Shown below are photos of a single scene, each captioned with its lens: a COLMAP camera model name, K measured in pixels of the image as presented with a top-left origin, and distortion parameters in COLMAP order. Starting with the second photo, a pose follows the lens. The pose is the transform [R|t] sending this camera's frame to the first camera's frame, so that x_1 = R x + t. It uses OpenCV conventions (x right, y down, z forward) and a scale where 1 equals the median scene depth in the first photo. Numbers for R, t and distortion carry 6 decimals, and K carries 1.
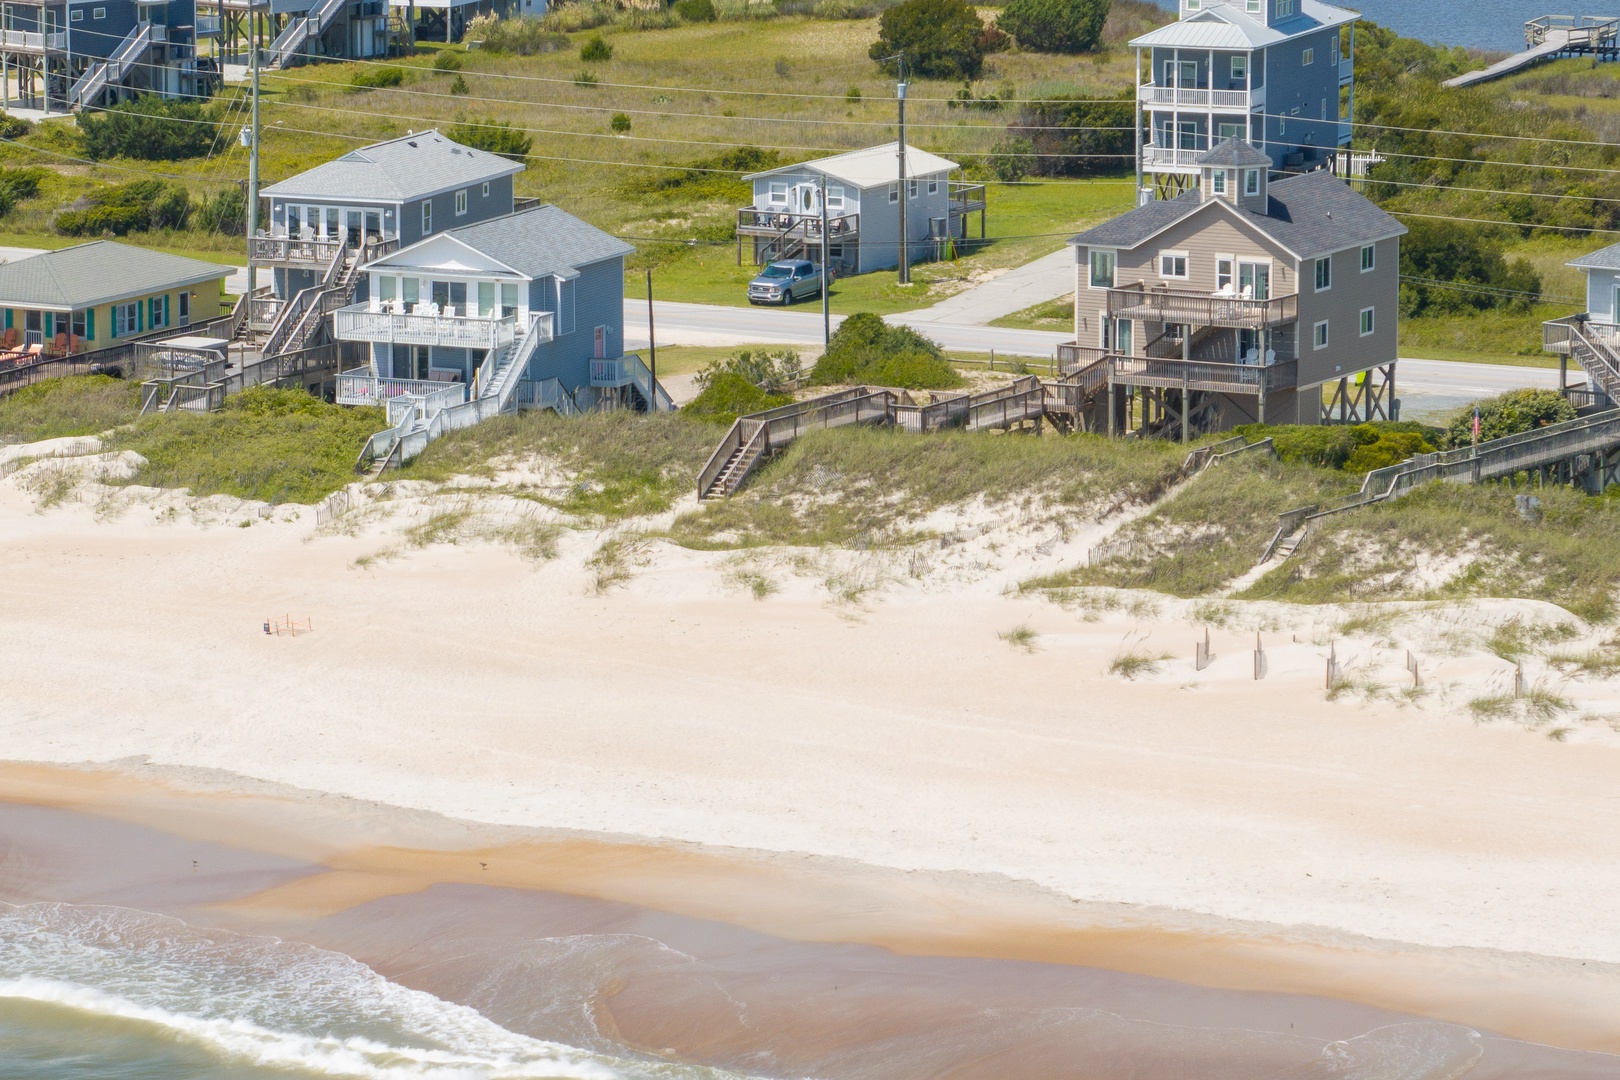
lens RADIAL K [[7869.4, 0, 804.5], [0, 7869.4, 531.8], [0, 0, 1]] dist [0.154809, 0.000000]
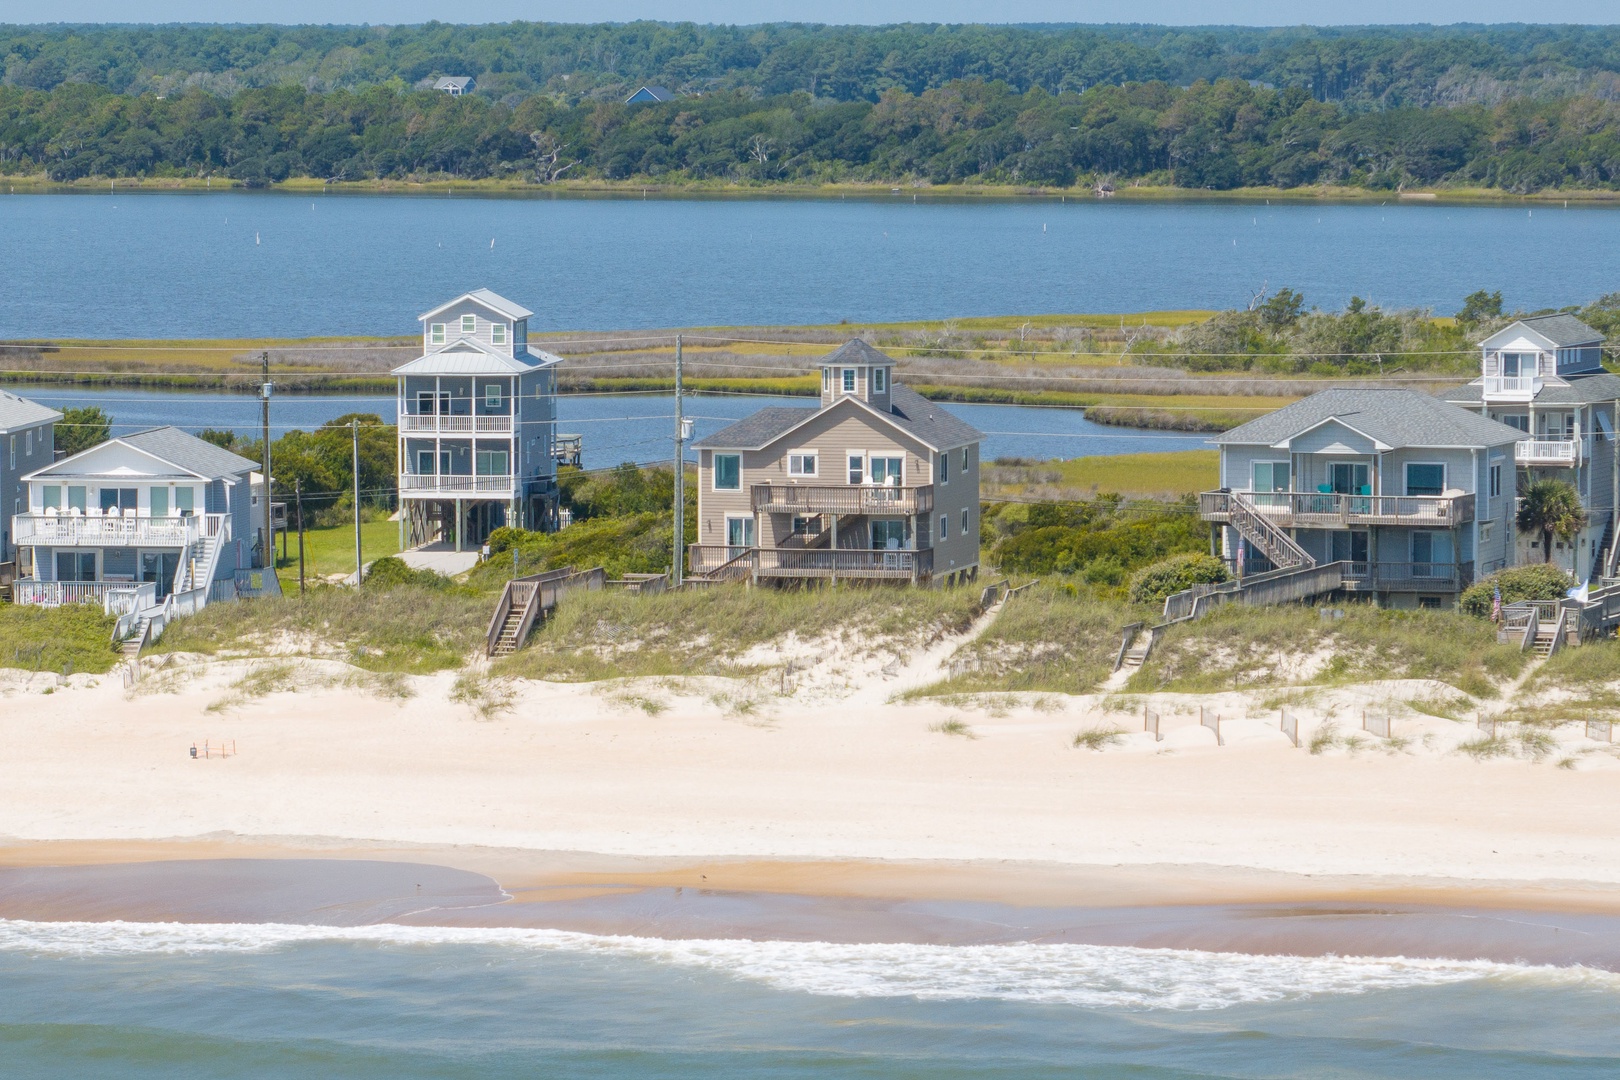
lens RADIAL K [[7869.4, 0, 811.6], [0, 7869.4, 540.7], [0, 0, 1]] dist [0.154809, 0.000000]
pose [[0.960059, -0.017070, 0.279278, -0.242769], [0.045515, 0.994370, -0.095688, 0.075781], [-0.276072, 0.104577, 0.955431, 0.012733]]
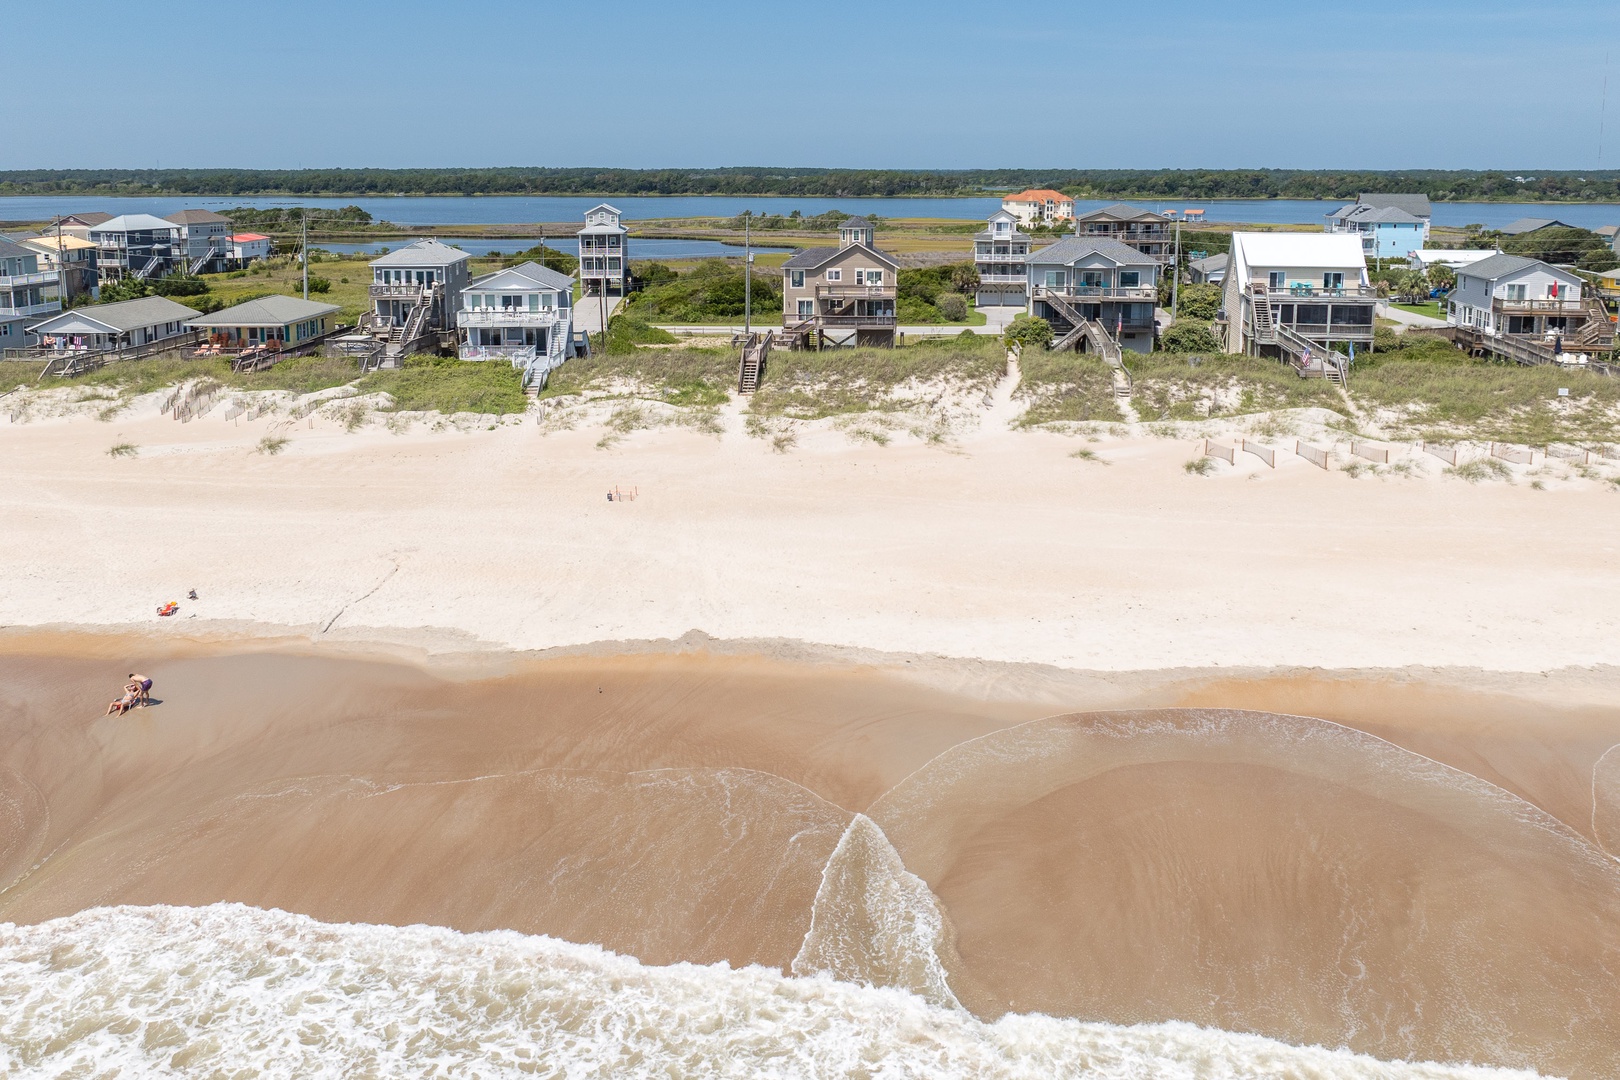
lens RADIAL K [[1329.2, 0, 813.2], [0, 1329.2, 375.1], [0, 0, 1]] dist [-0.017809, -0.018217]
pose [[0.890265, -0.068550, 0.450254, -0.128631], [0.075550, 0.997139, 0.002429, -0.007274], [-0.449133, 0.031855, 0.892897, 0.676462]]
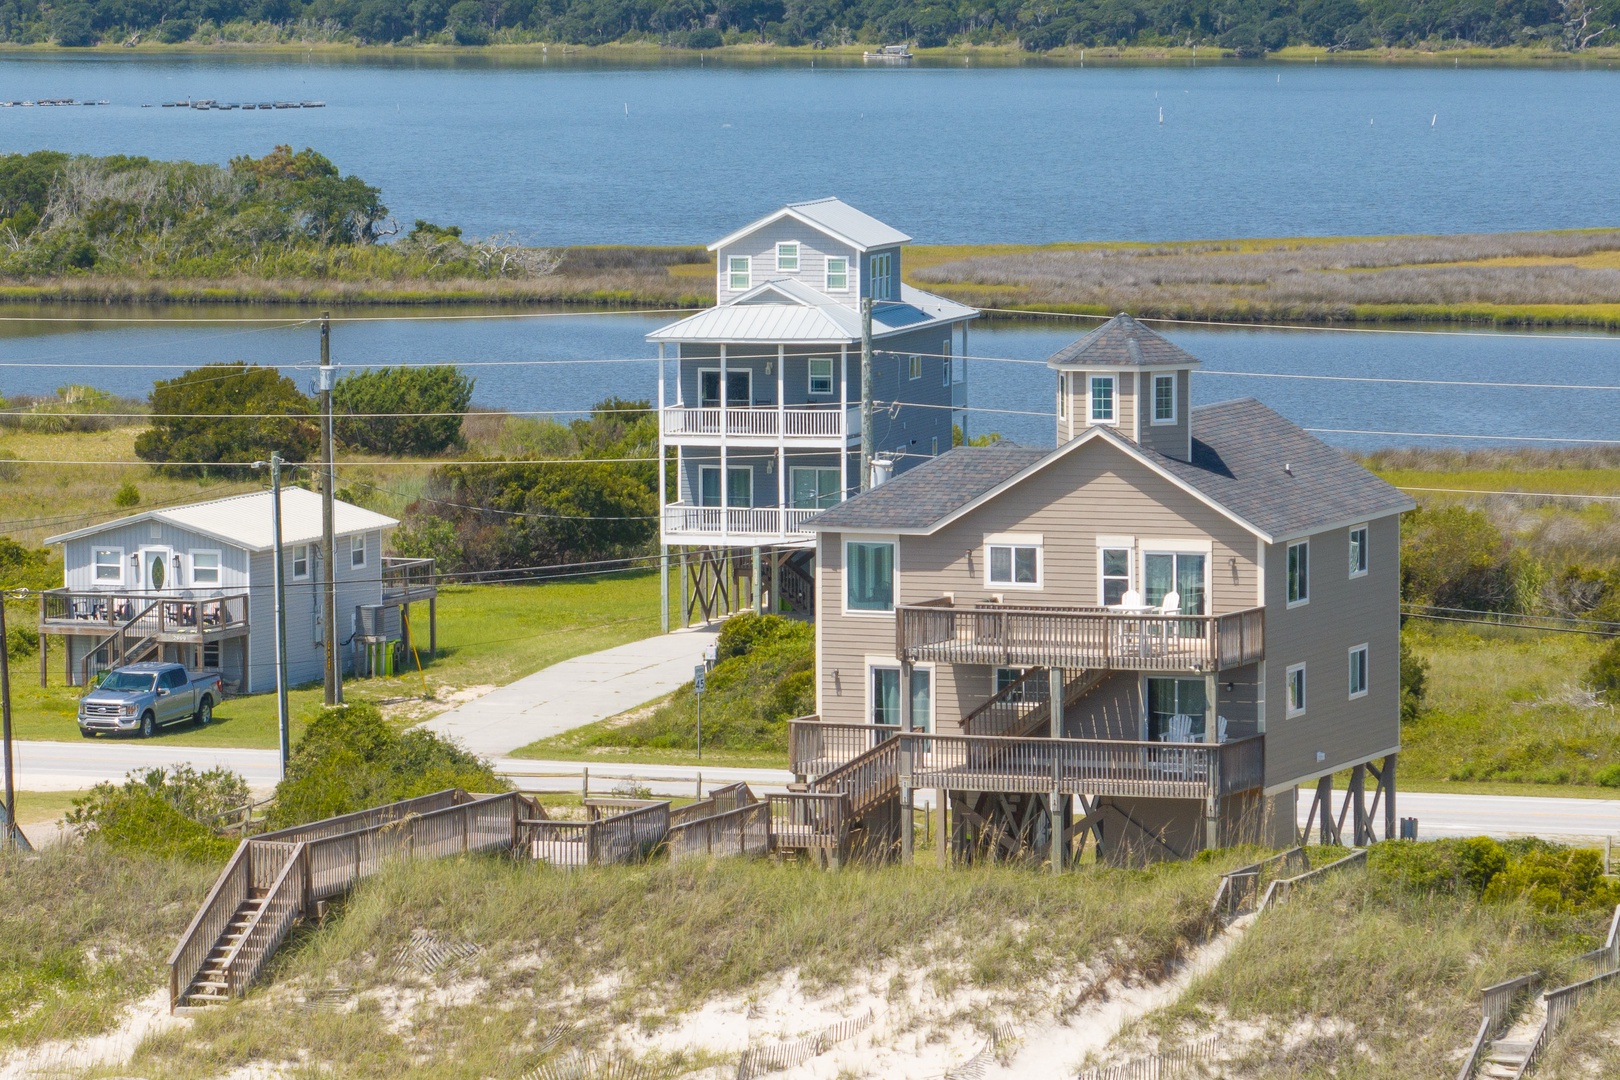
lens RADIAL K [[7877.0, 0, 802.9], [0, 7877.0, 544.1], [0, 0, 1]] dist [0.180310, 0.000000]
pose [[0.991151, -0.013899, 0.132009, -0.036257], [0.025292, 0.996058, -0.085024, 0.009120], [-0.130307, 0.087610, 0.987595, 0.488660]]
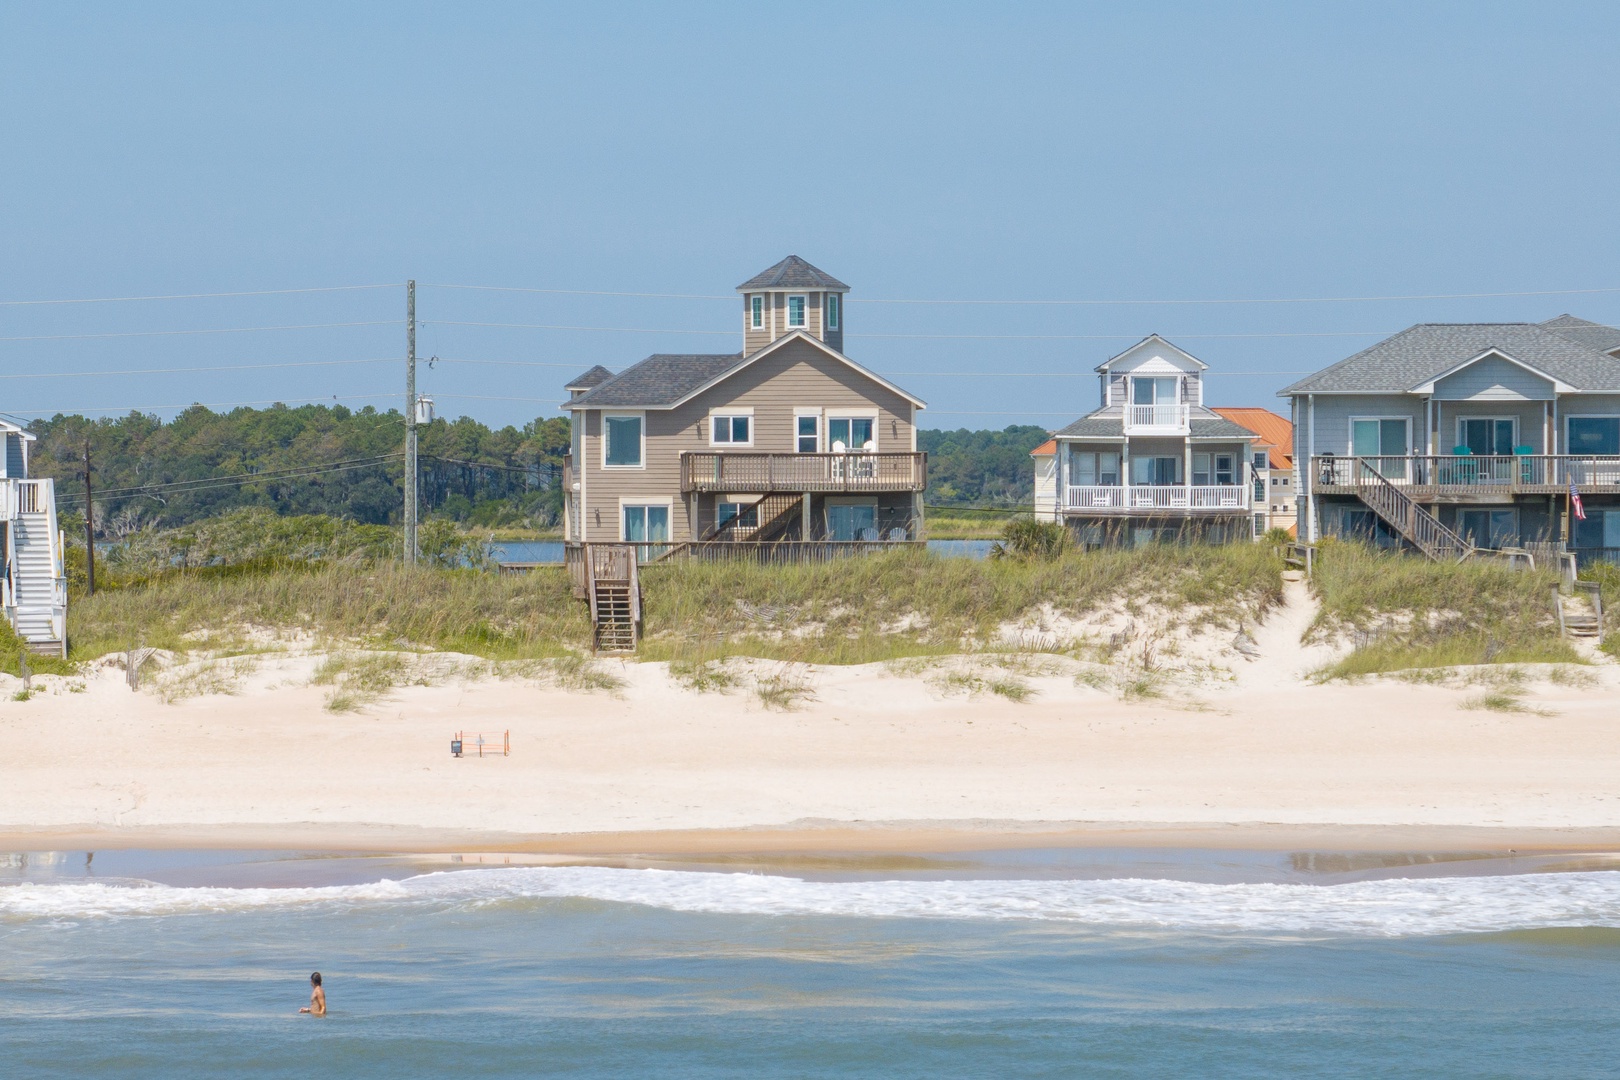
lens RADIAL K [[7876.2, 0, 816.1], [0, 7876.2, 534.9], [0, 0, 1]] dist [0.142792, 0.000000]
pose [[0.823661, -0.004768, 0.567063, -0.369275], [0.095153, 0.986949, -0.129912, 0.073570], [-0.559043, 0.160961, 0.813365, 0.397792]]
